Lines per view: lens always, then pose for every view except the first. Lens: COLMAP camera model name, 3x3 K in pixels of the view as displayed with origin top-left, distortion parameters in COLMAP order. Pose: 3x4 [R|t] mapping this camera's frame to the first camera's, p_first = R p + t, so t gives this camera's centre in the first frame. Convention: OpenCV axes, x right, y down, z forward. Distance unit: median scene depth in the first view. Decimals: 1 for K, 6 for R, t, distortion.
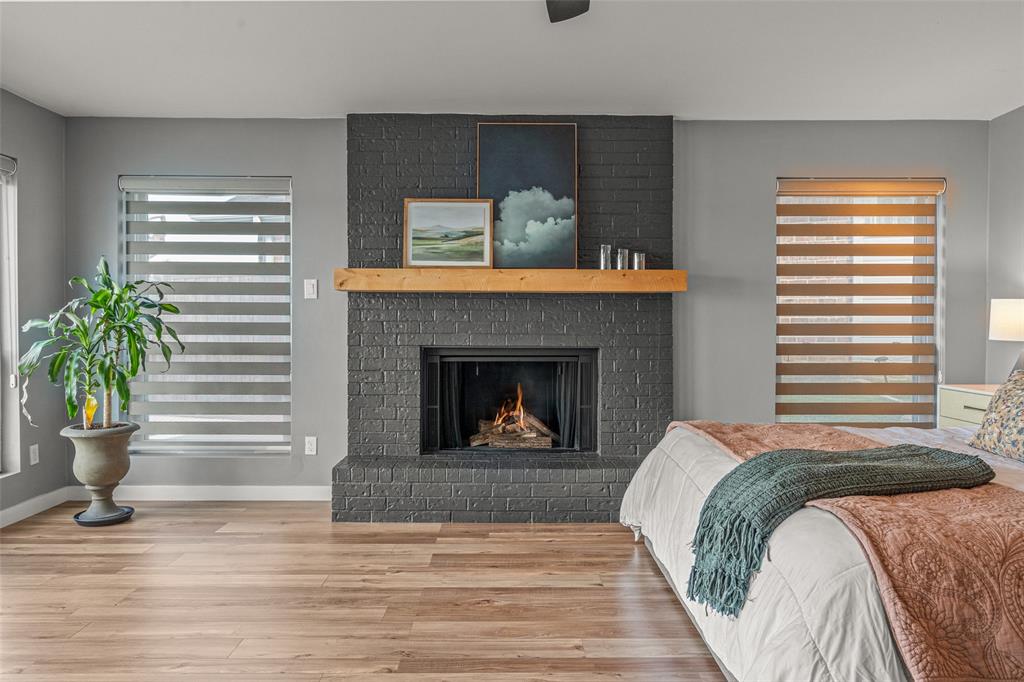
lens RADIAL K [[678.3, 0, 511.8], [0, 678.3, 338.5], [0, 0, 1]] dist [-0.009473, -0.001645]
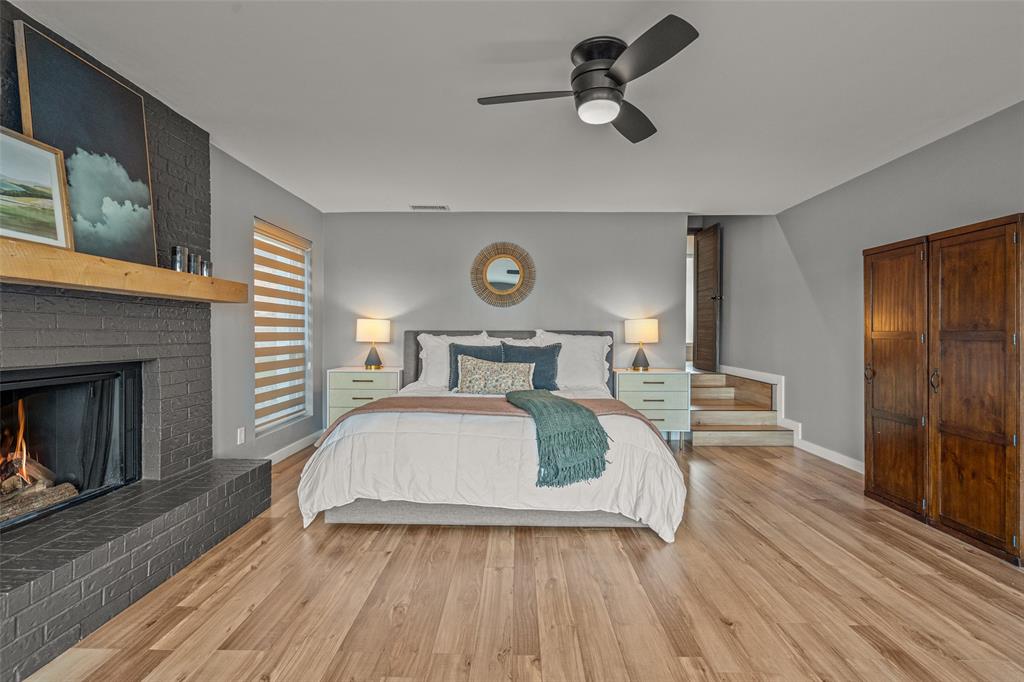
lens RADIAL K [[469.3, 0, 511.4], [0, 469.3, 334.9], [0, 0, 1]] dist [-0.012180, 0.000741]
pose [[0.032883, -0.004711, 0.999448, -0.484524], [0.019937, 0.999793, 0.004056, -0.012137], [-0.999260, 0.019792, 0.032970, 0.534119]]
